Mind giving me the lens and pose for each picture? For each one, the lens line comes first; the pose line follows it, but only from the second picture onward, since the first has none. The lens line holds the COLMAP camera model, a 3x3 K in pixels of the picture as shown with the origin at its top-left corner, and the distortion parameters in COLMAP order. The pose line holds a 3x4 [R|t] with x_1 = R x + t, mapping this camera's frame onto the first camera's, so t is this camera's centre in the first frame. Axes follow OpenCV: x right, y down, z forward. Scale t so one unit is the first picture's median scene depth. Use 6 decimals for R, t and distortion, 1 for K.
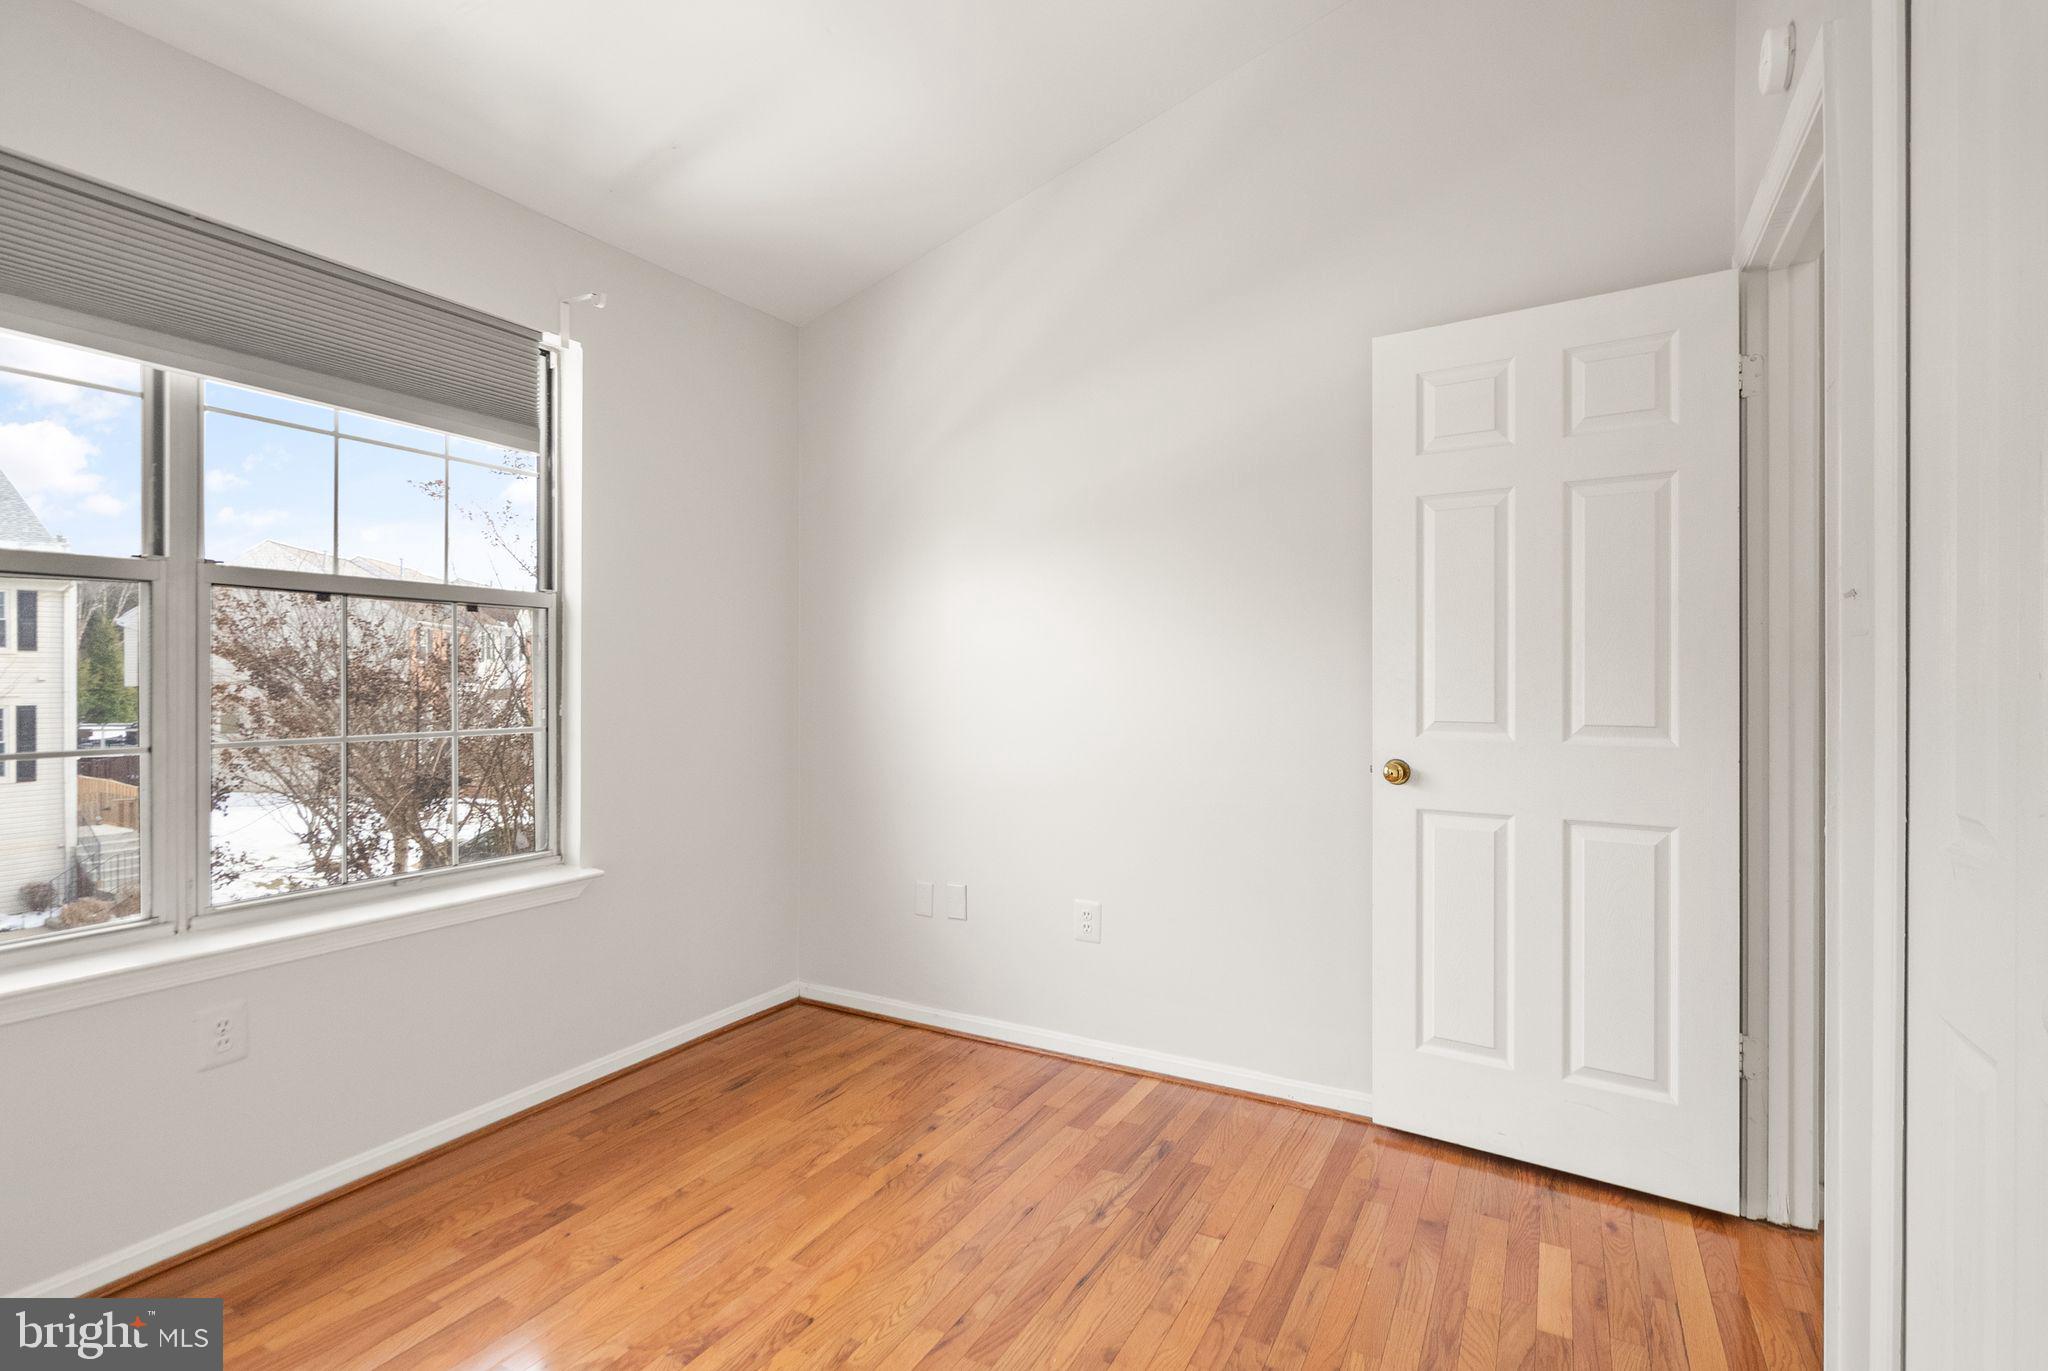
lens RADIAL K [[951.8, 0, 1017.6], [0, 951.8, 676.9], [0, 0, 1]] dist [-0.005518, -0.000751]
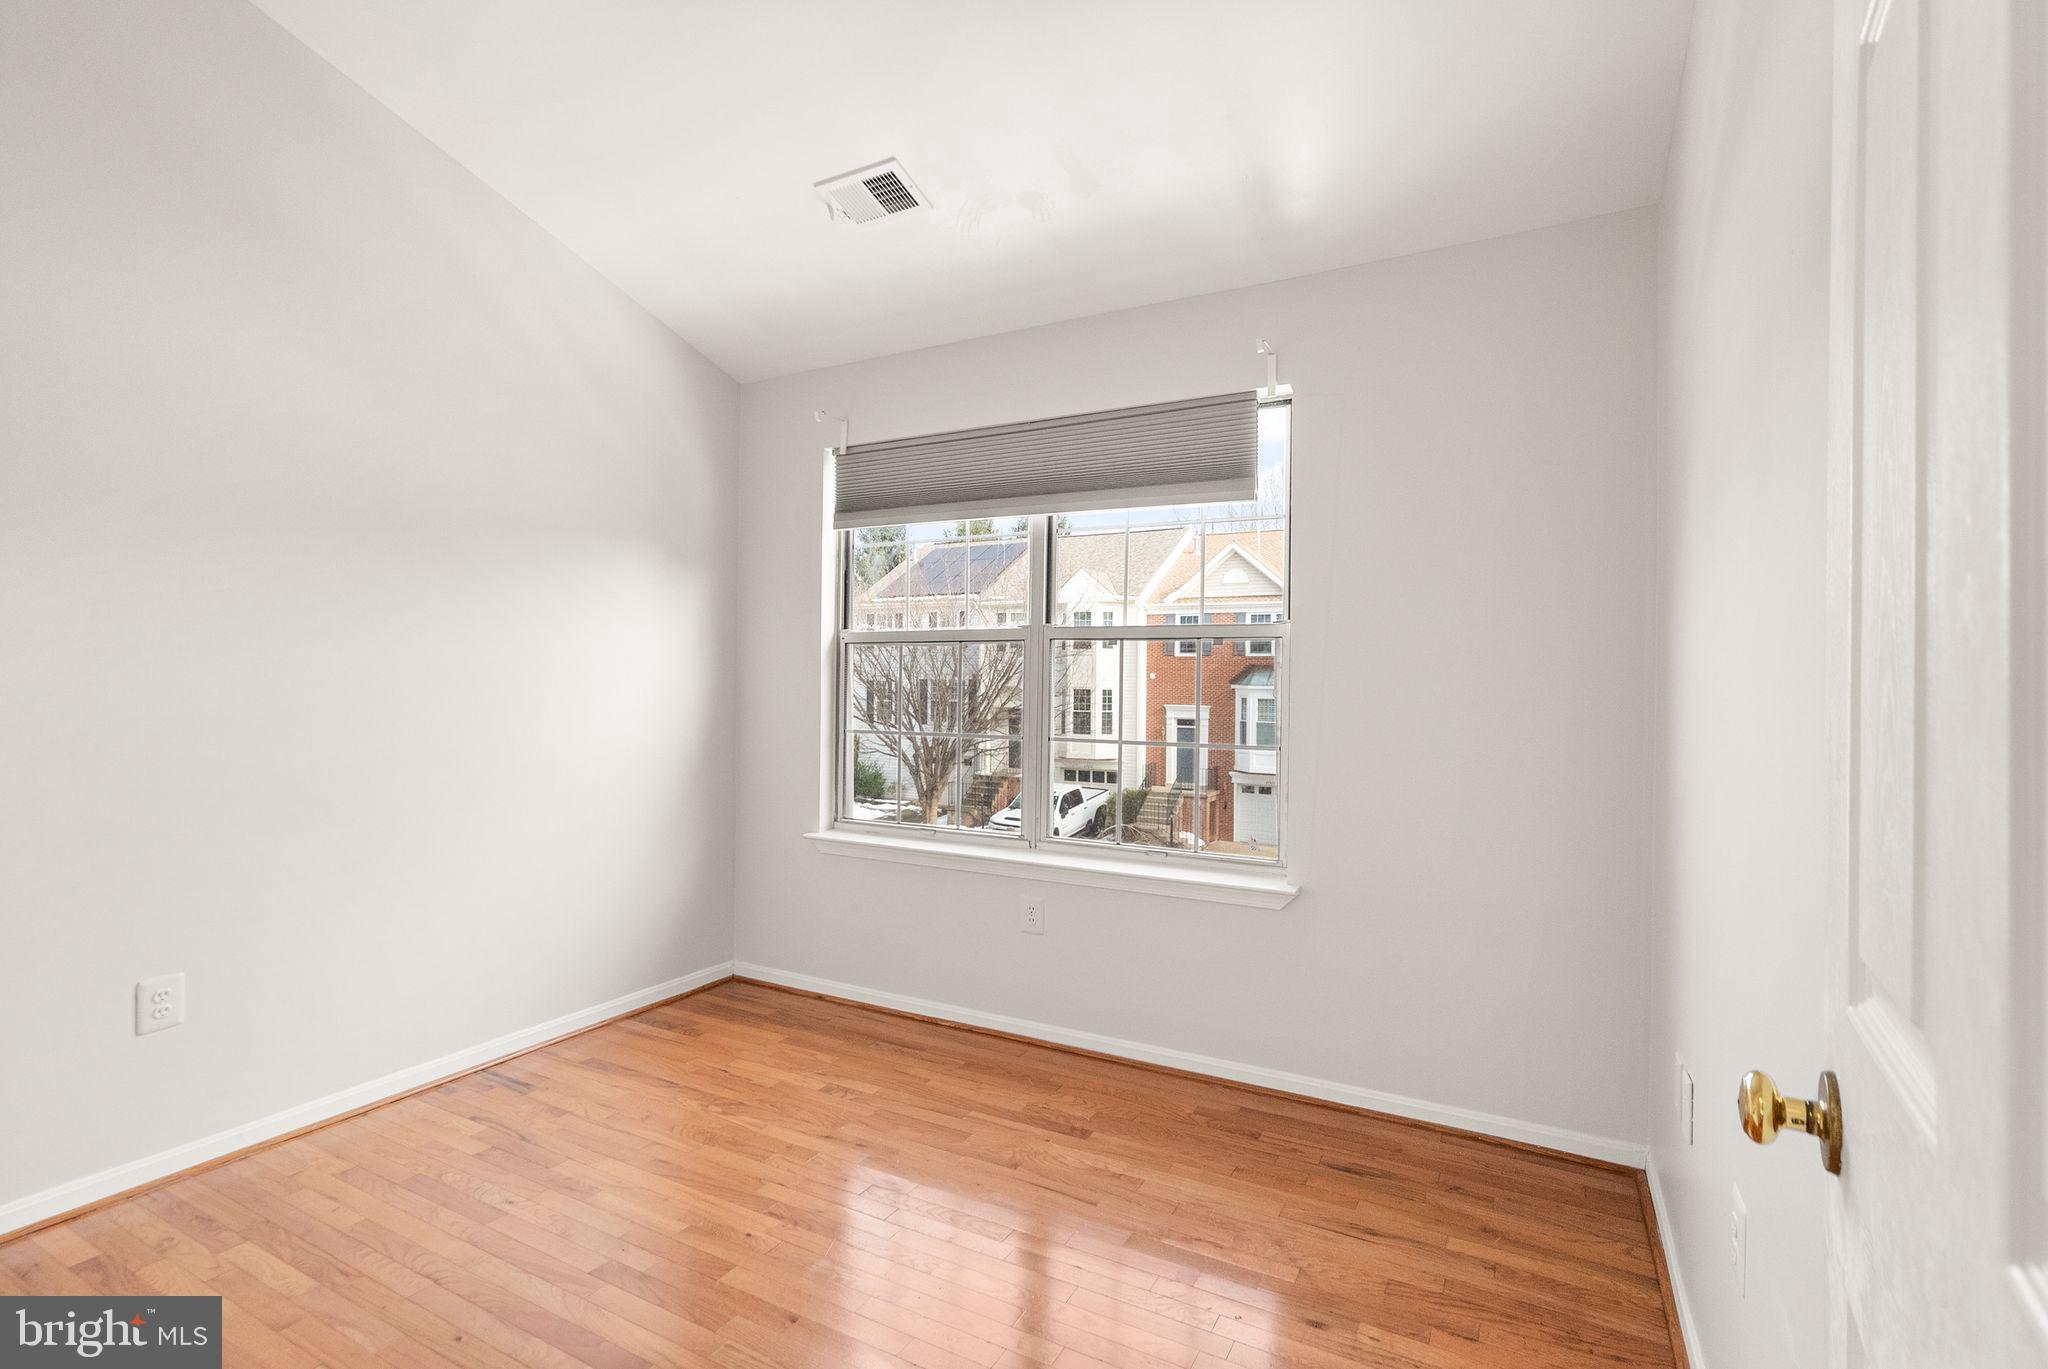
lens RADIAL K [[951.8, 0, 1036.1], [0, 951.8, 683.0], [0, 0, 1]] dist [-0.005518, -0.000751]
pose [[0.020618, -0.004877, -0.999776, 0.647390], [-0.012545, 0.999908, -0.005136, -0.012030], [0.999709, 0.012648, 0.020555, 0.775555]]
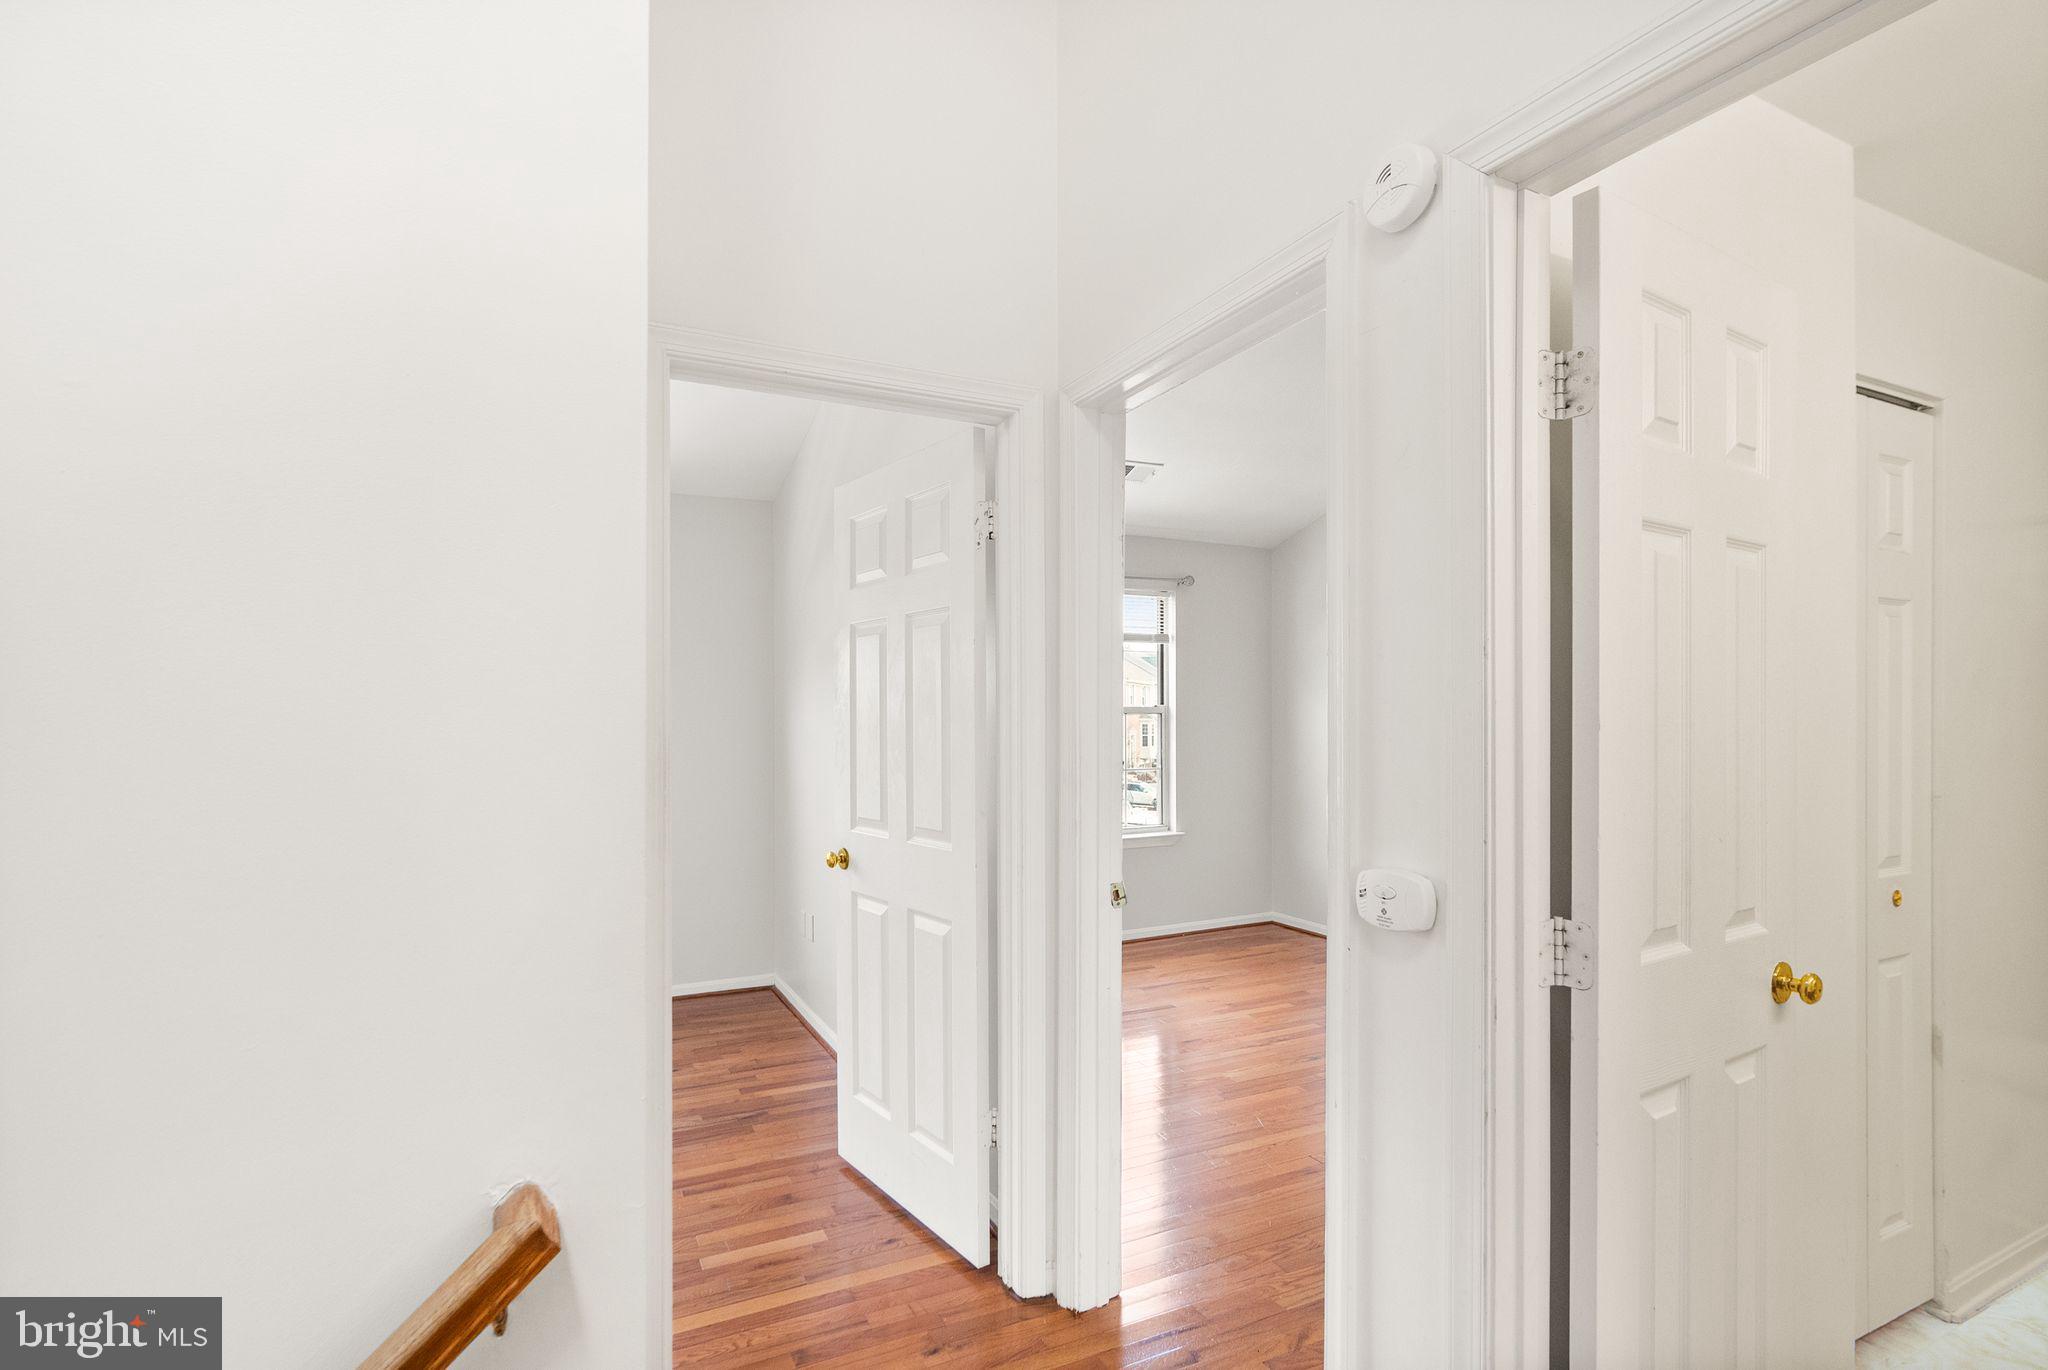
lens RADIAL K [[951.8, 0, 1014.9], [0, 951.8, 707.0], [0, 0, 1]] dist [-0.005518, -0.000751]
pose [[0.828794, -0.003890, -0.559540, 1.221552], [0.002175, 0.999991, -0.003731, -0.096109], [0.559549, 0.001876, 0.828795, 0.052163]]
